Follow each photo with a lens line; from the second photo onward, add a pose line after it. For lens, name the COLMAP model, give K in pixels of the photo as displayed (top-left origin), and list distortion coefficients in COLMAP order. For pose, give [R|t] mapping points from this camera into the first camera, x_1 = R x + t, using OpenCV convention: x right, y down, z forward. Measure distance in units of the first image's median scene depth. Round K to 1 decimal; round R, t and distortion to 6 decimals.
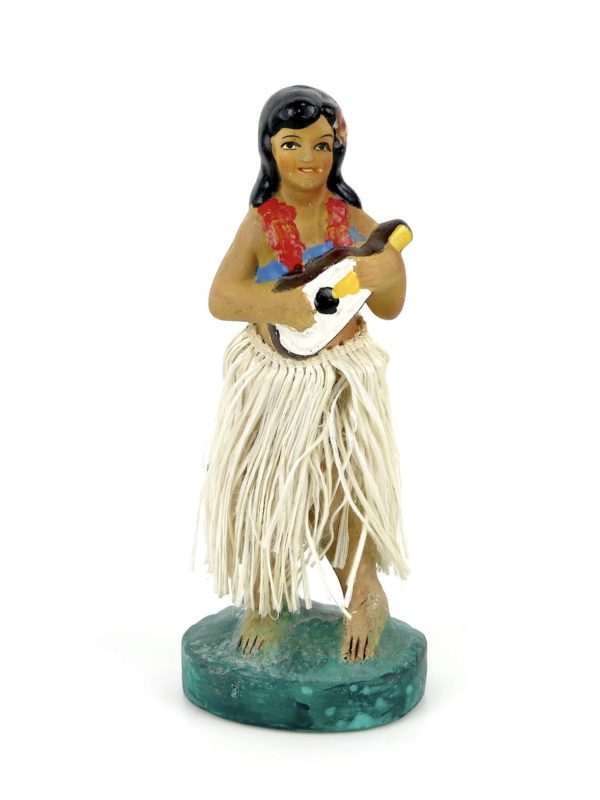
lens RADIAL K [[1899.1, 0, 301.7], [0, 1899.1, 402.7], [0, 0, 1]] dist [-0.268640, 0.000000]
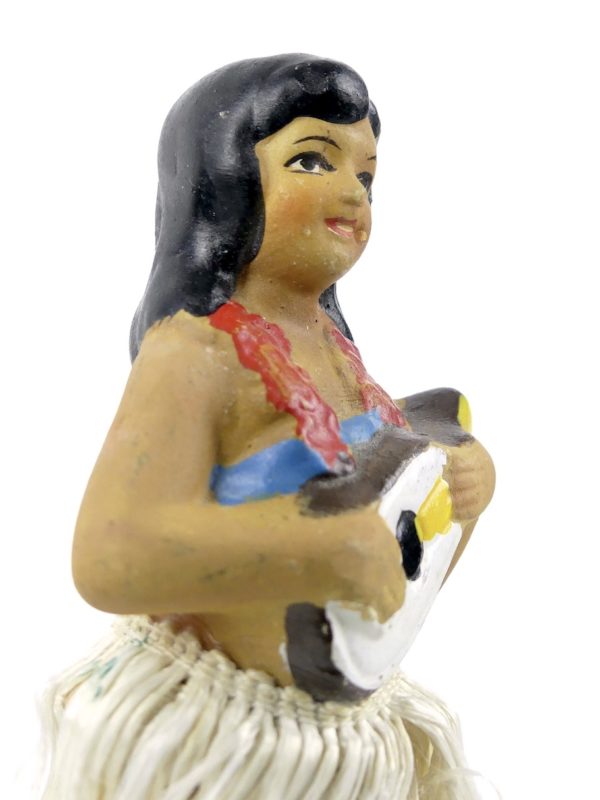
lens RADIAL K [[1205.1, 0, 302.1], [0, 1205.1, 396.6], [0, 0, 1]] dist [-0.104765, 0.000000]
pose [[0.778240, 0.097791, 0.620306, -0.160569], [0.119914, 0.946481, -0.299657, -0.010541], [-0.616411, 0.307589, 0.724863, 0.813394]]
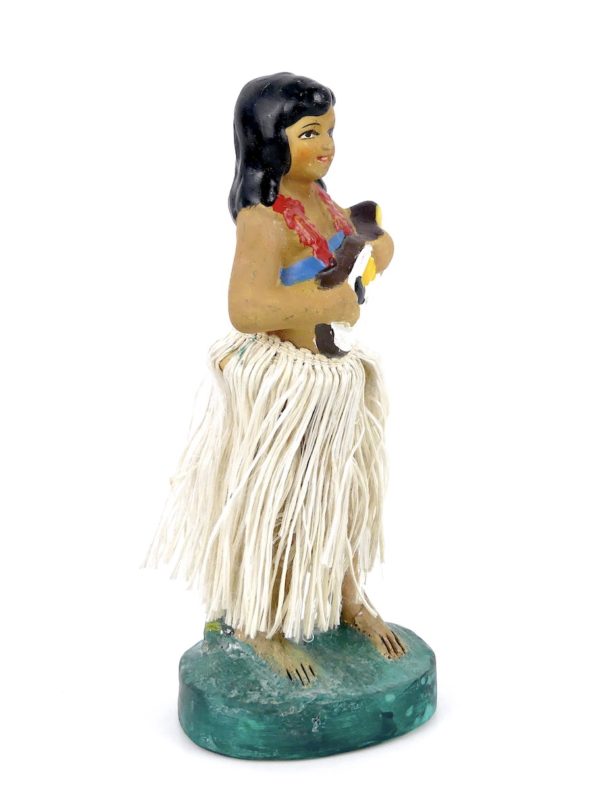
lens RADIAL K [[1899.1, 0, 297.3], [0, 1899.1, 398.5], [0, 0, 1]] dist [-0.268640, 0.000000]
pose [[0.712368, -0.185610, 0.676816, -0.661237], [0.203417, 0.977602, 0.053995, -0.058158], [-0.671679, 0.099211, 0.734169, 0.318316]]
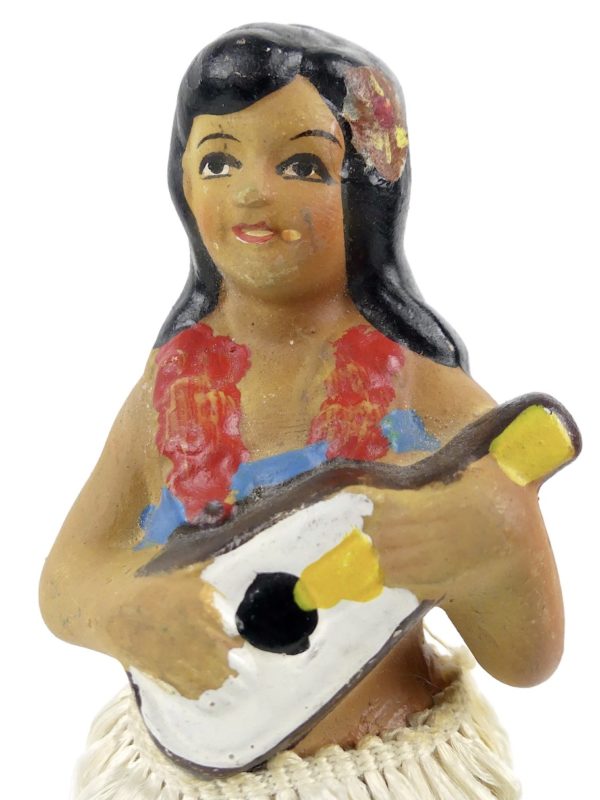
lens RADIAL K [[1436.5, 0, 300.8], [0, 1436.5, 396.3], [0, 0, 1]] dist [-0.149341, 0.000000]
pose [[0.920826, 0.030052, -0.388814, 0.112771], [-0.108259, 0.977537, -0.180835, -0.045435], [0.374646, 0.208610, 0.903395, 0.756987]]
